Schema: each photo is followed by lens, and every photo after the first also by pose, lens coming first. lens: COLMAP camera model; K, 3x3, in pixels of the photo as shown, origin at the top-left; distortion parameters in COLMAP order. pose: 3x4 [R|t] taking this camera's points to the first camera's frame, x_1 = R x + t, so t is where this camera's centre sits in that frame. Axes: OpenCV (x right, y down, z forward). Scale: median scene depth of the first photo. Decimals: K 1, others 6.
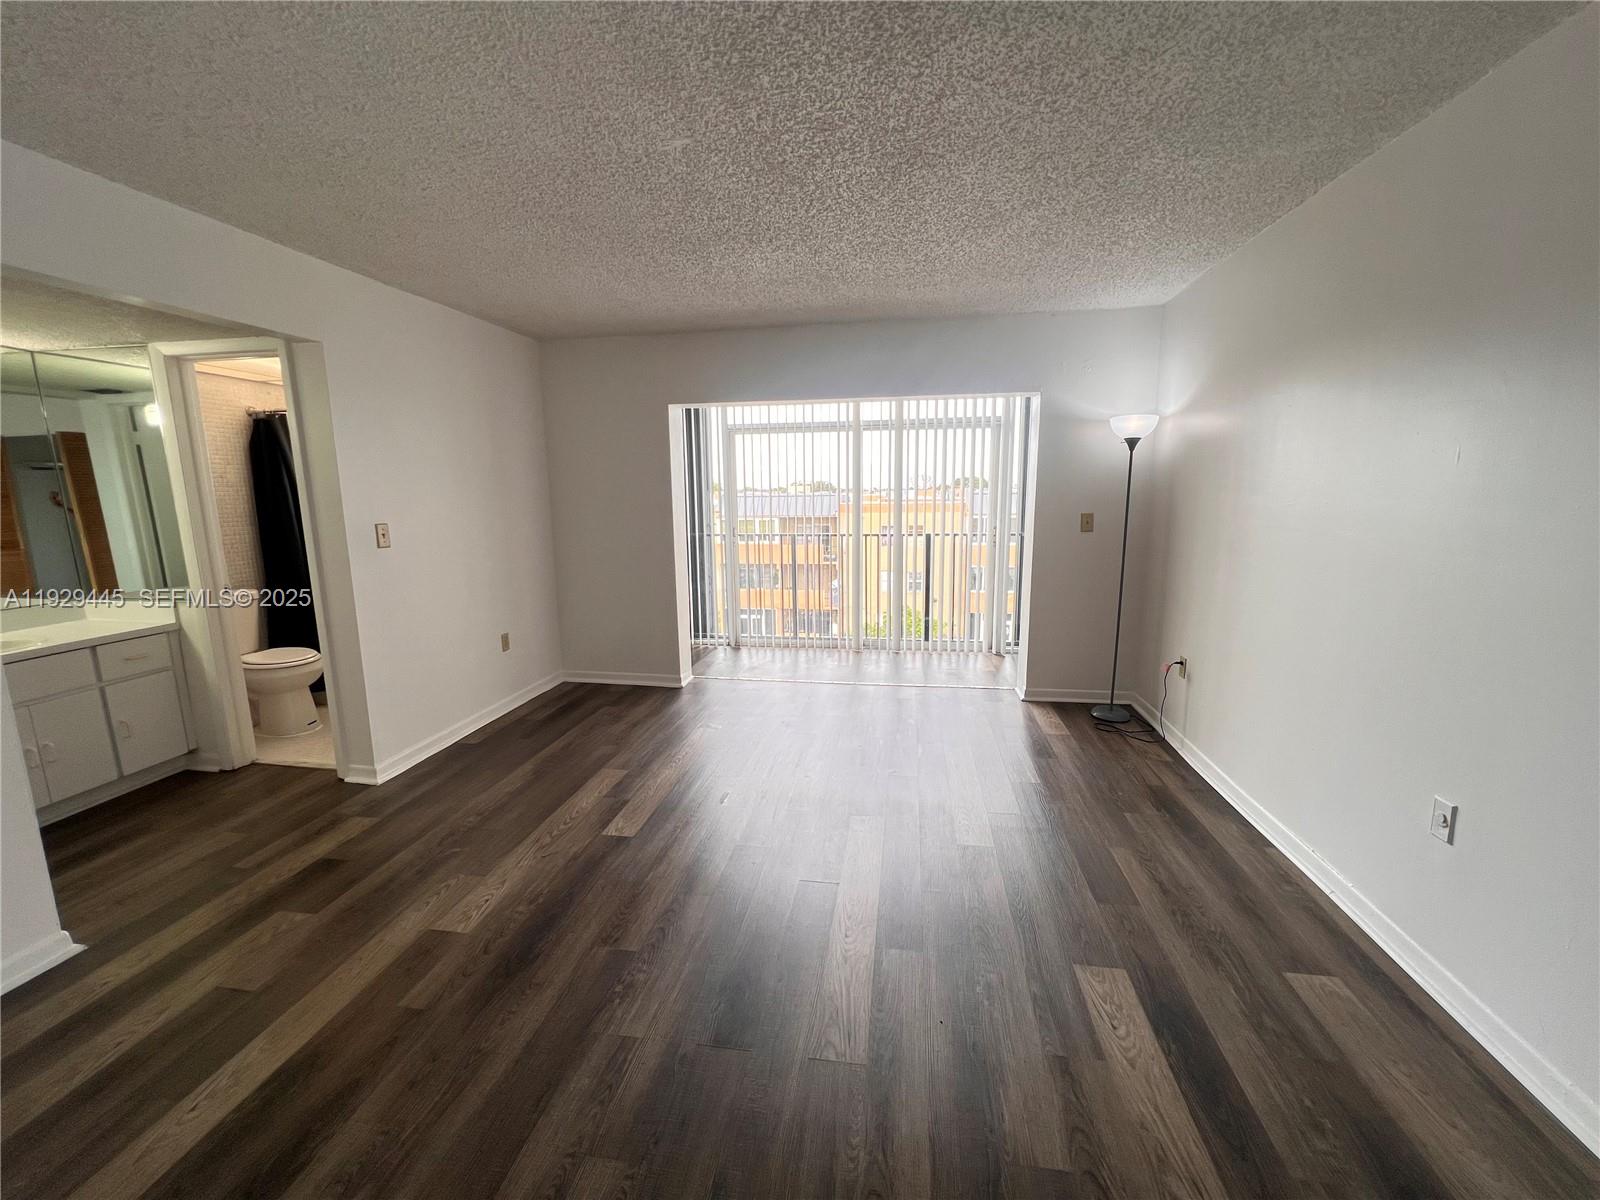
lens RADIAL K [[640.0, 0, 800.0], [0, 640.0, 600.0], [0, 0, 1]] dist [0.002133, 0.000080]
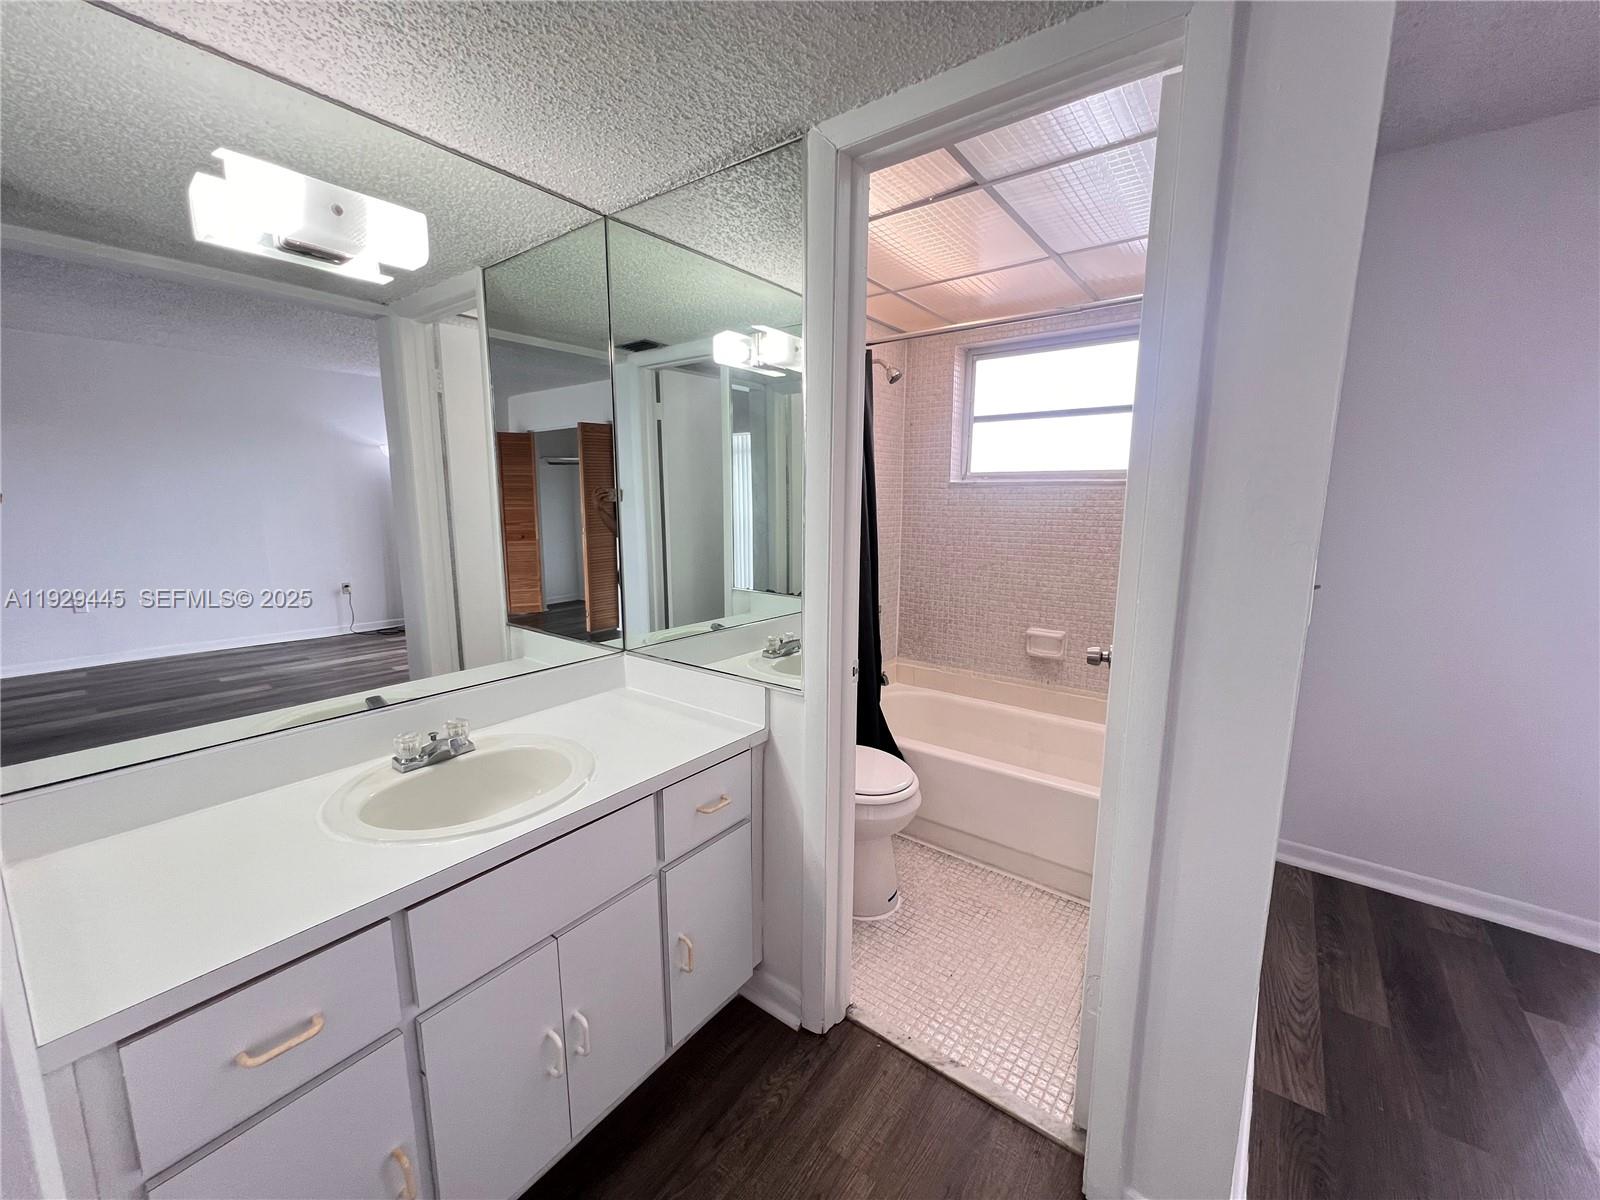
lens RADIAL K [[640.0, 0, 800.0], [0, 640.0, 600.0], [0, 0, 1]] dist [0.002133, 0.000080]
pose [[0.883680, 0.084877, -0.460333, -0.648321], [-0.090578, 0.995842, 0.009736, -0.064698], [0.459245, 0.033092, 0.887693, 0.504380]]
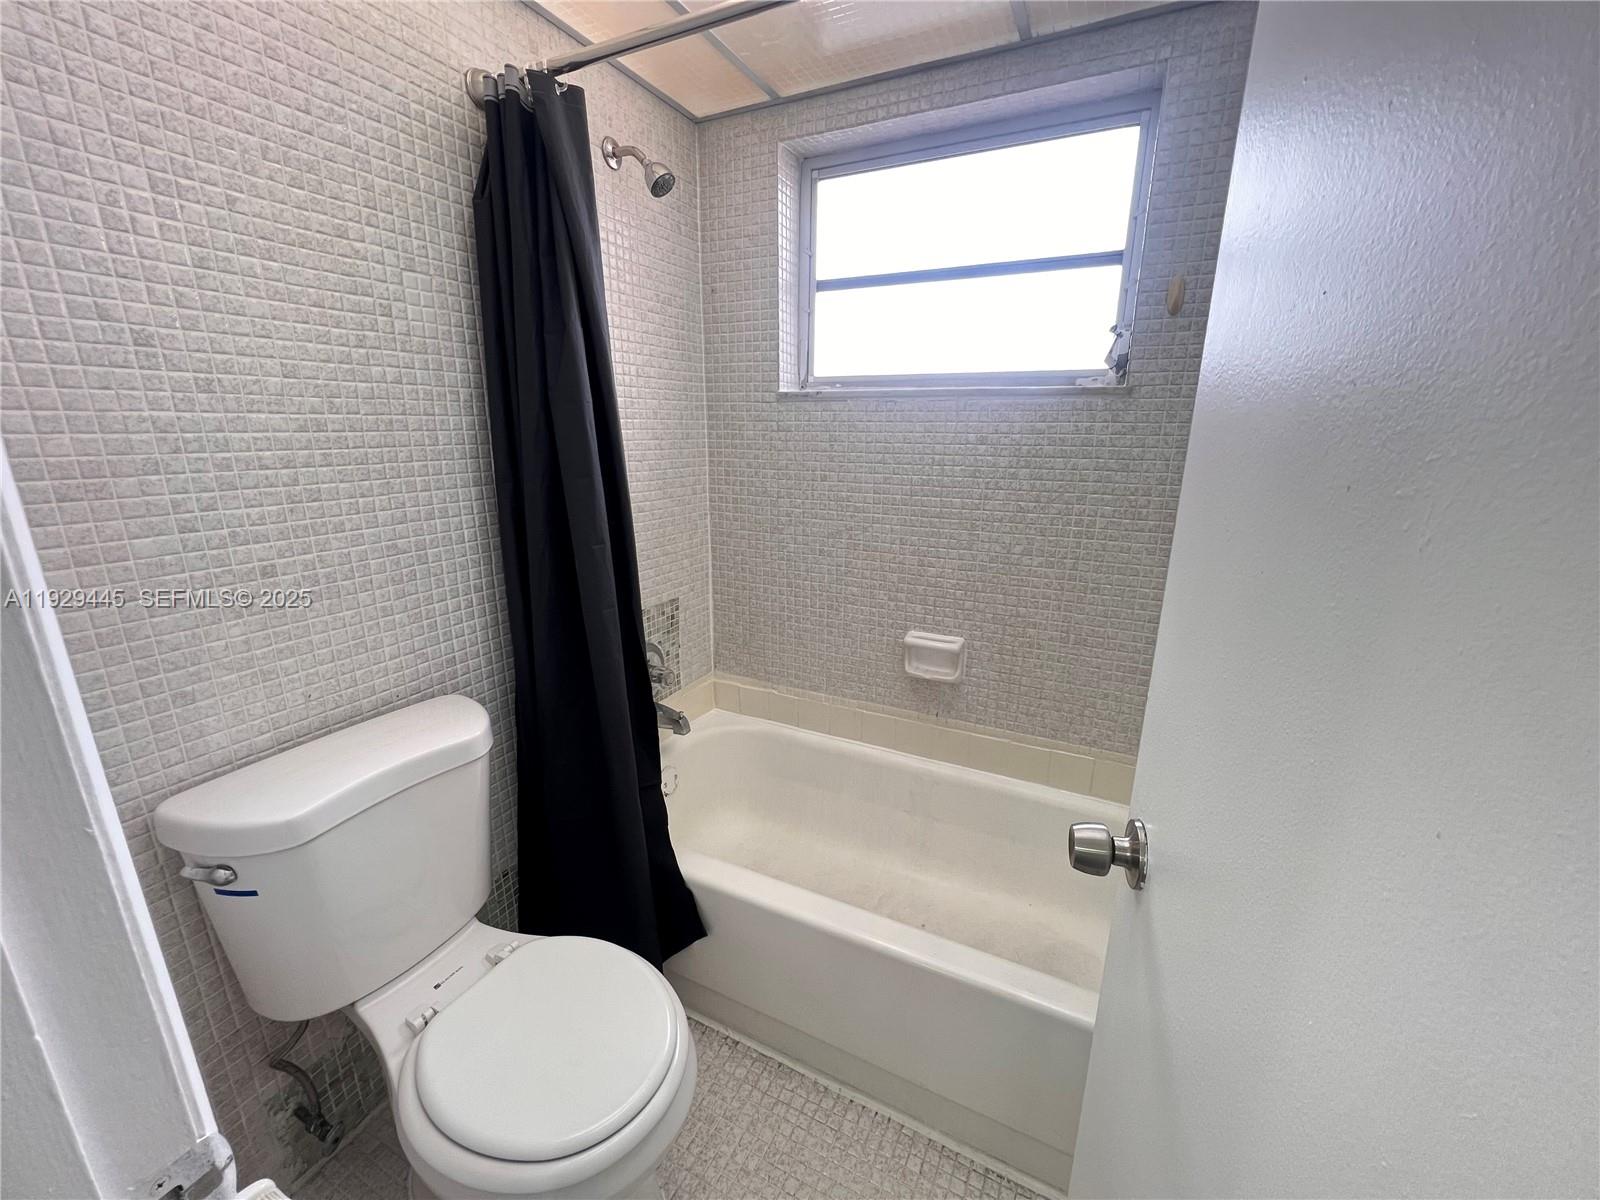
lens RADIAL K [[640.0, 0, 800.0], [0, 640.0, 600.0], [0, 0, 1]] dist [0.002133, 0.000080]
pose [[0.956591, 0.088309, -0.277732, -0.705640], [-0.062020, 0.992841, 0.102075, -0.119422], [0.284758, -0.080419, 0.955220, 0.852891]]
